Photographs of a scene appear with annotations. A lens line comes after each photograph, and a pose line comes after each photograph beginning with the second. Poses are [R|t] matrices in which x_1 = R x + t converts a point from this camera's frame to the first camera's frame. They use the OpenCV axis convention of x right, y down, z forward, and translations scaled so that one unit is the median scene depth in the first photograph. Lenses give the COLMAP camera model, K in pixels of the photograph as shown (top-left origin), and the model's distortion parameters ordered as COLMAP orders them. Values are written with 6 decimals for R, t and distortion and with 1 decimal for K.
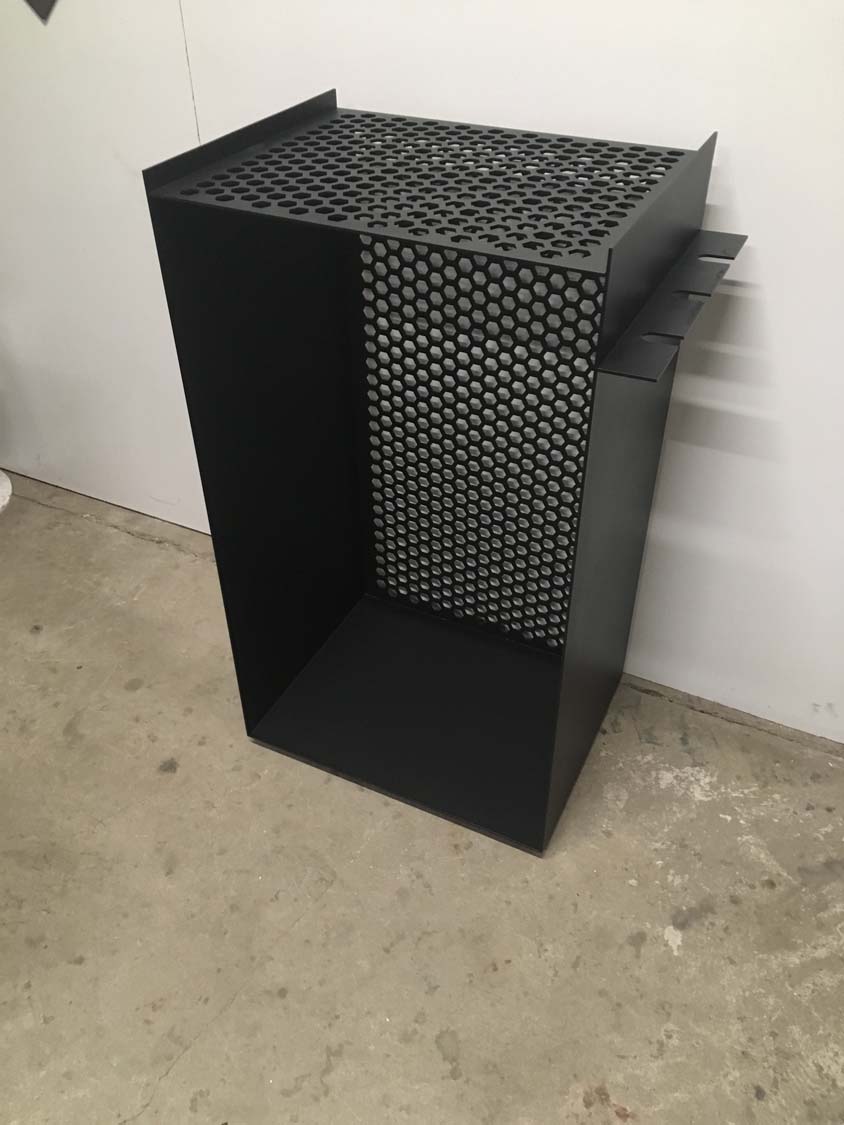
lens RADIAL K [[953.8, 0, 422.0], [0, 953.8, 562.5], [0, 0, 1]] dist [0.096346, -0.134740]
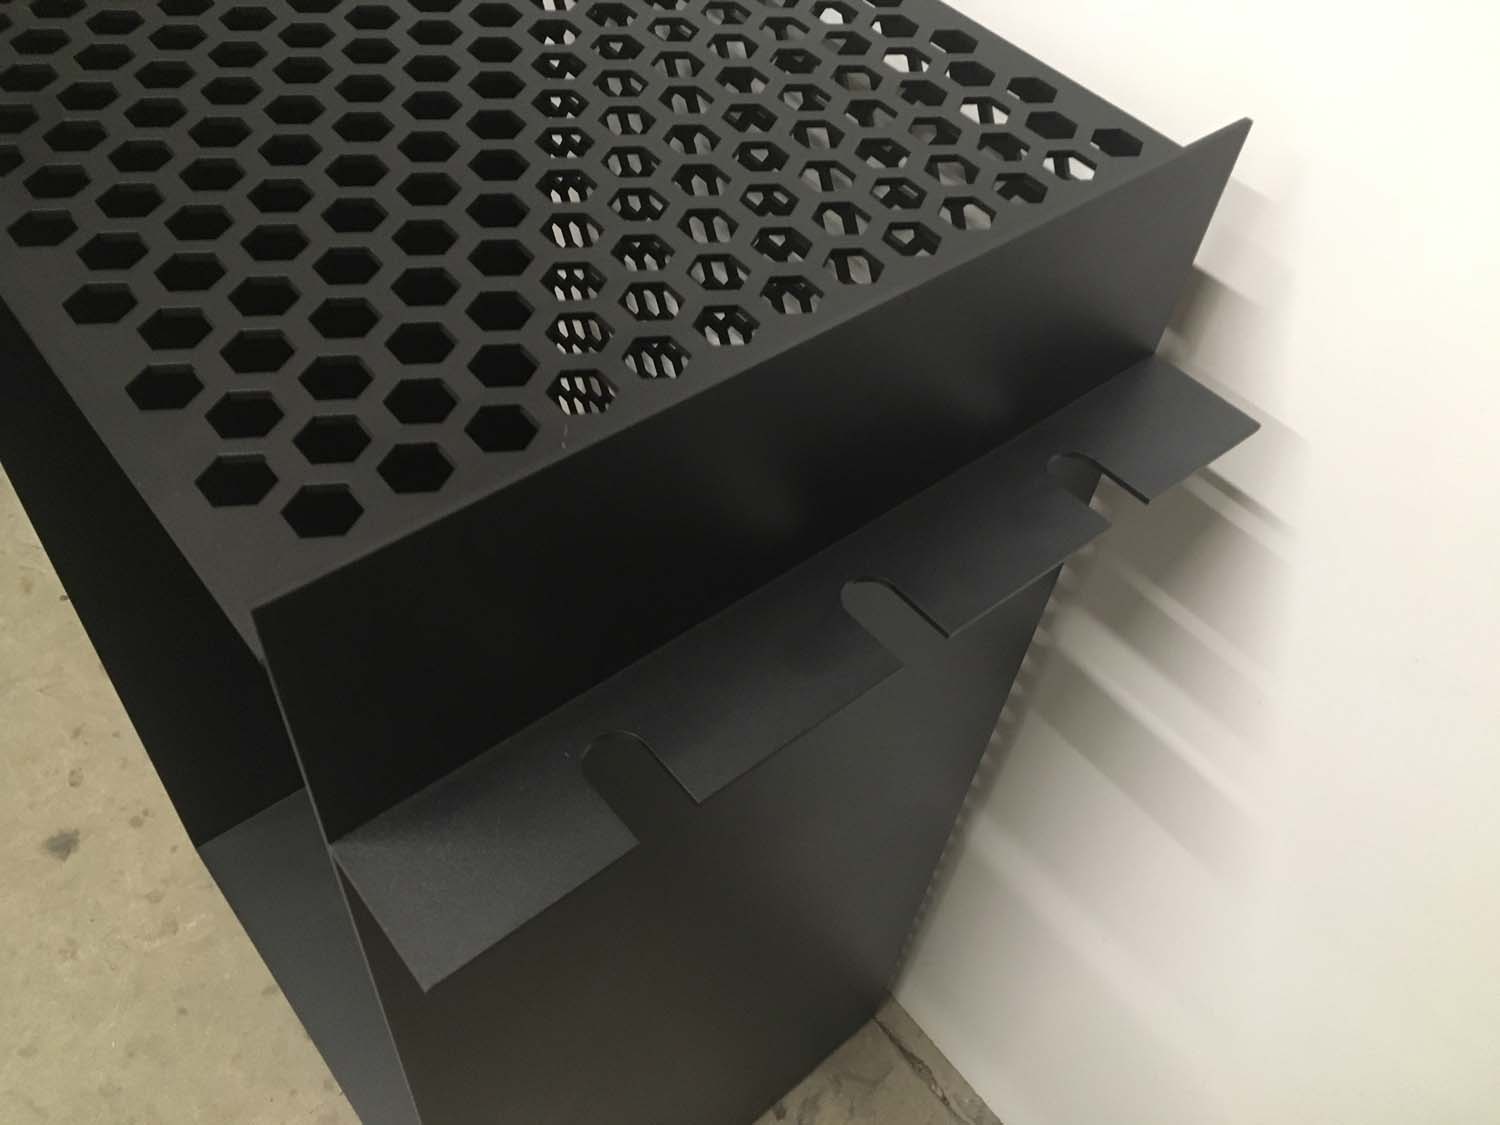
lens RADIAL K [[1271.7, 0, 750.0], [0, 1271.7, 562.5], [0, 0, 1]] dist [0.096346, -0.134740]
pose [[0.909085, 0.365257, -0.200382, 0.242692], [-0.322479, 0.921456, 0.216625, -0.287349], [0.263767, -0.132312, 0.955469, 0.432253]]
